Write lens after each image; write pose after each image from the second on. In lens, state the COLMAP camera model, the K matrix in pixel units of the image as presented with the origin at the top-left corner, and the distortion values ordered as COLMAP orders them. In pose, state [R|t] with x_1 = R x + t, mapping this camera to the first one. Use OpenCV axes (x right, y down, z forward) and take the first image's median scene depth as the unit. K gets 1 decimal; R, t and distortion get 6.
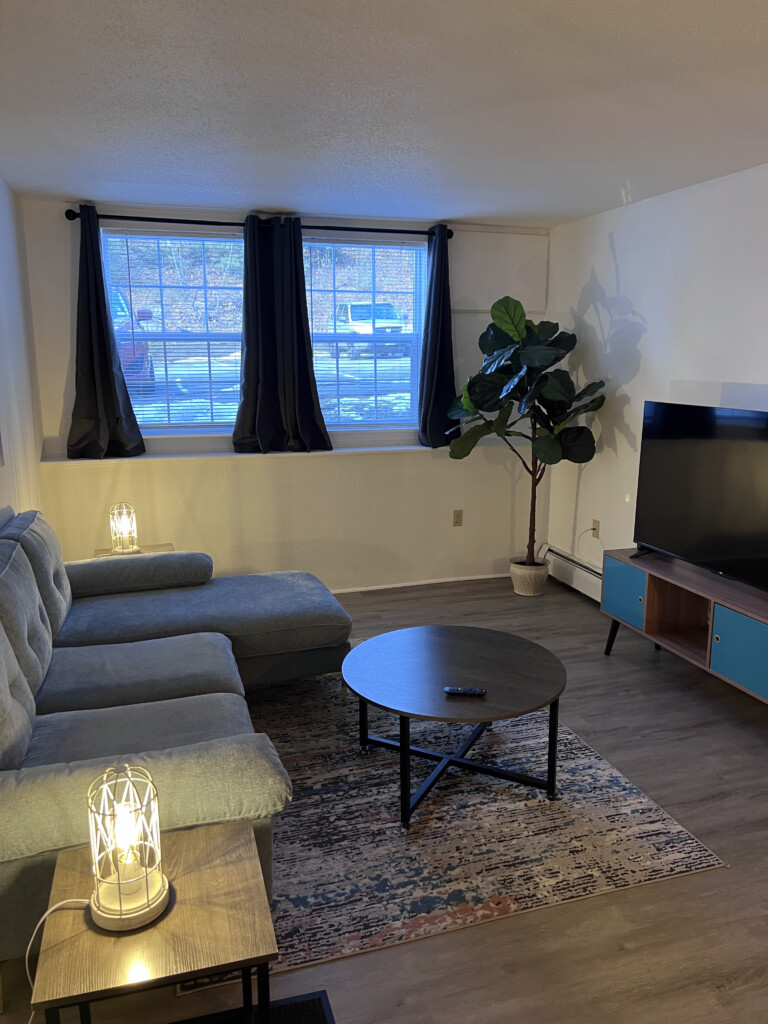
lens RADIAL K [[769.0, 0, 384.9], [0, 769.0, 505.4], [0, 0, 1]] dist [0.055054, -0.062544]
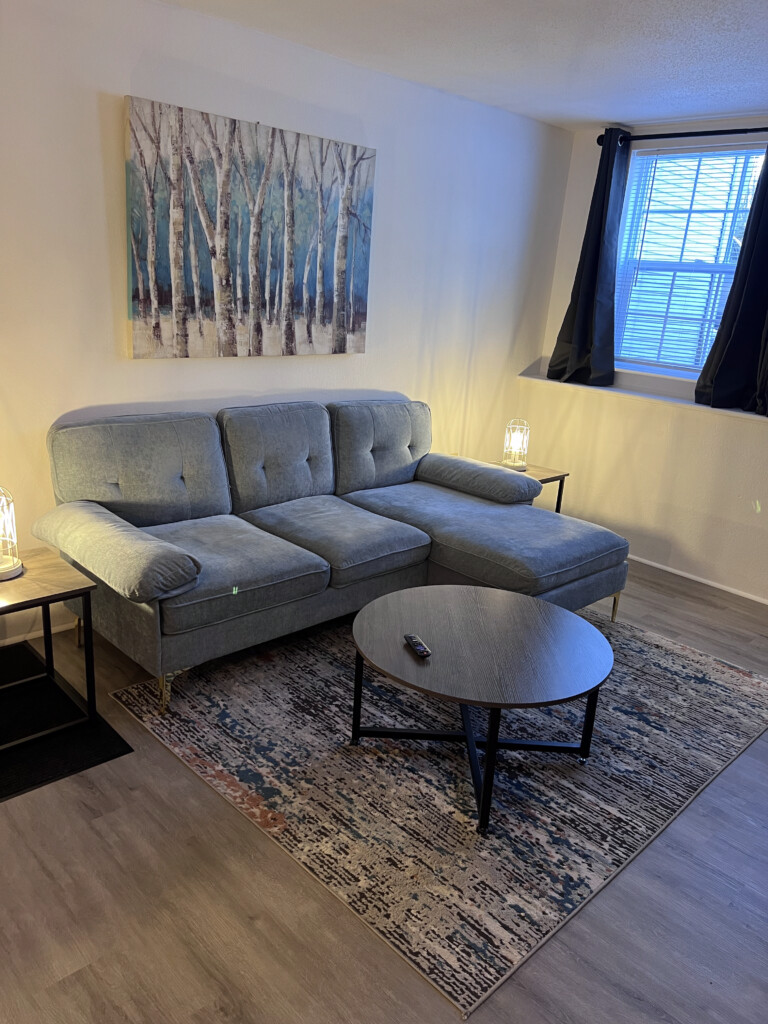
lens RADIAL K [[757.3, 0, 384.0], [0, 757.3, 512.0], [0, 0, 1]] dist [0.067423, -0.059893]
pose [[0.459500, 0.303655, -0.834658, 0.752892], [-0.237926, 0.947479, 0.213716, -0.093822], [0.855716, 0.100385, 0.507614, 0.469380]]
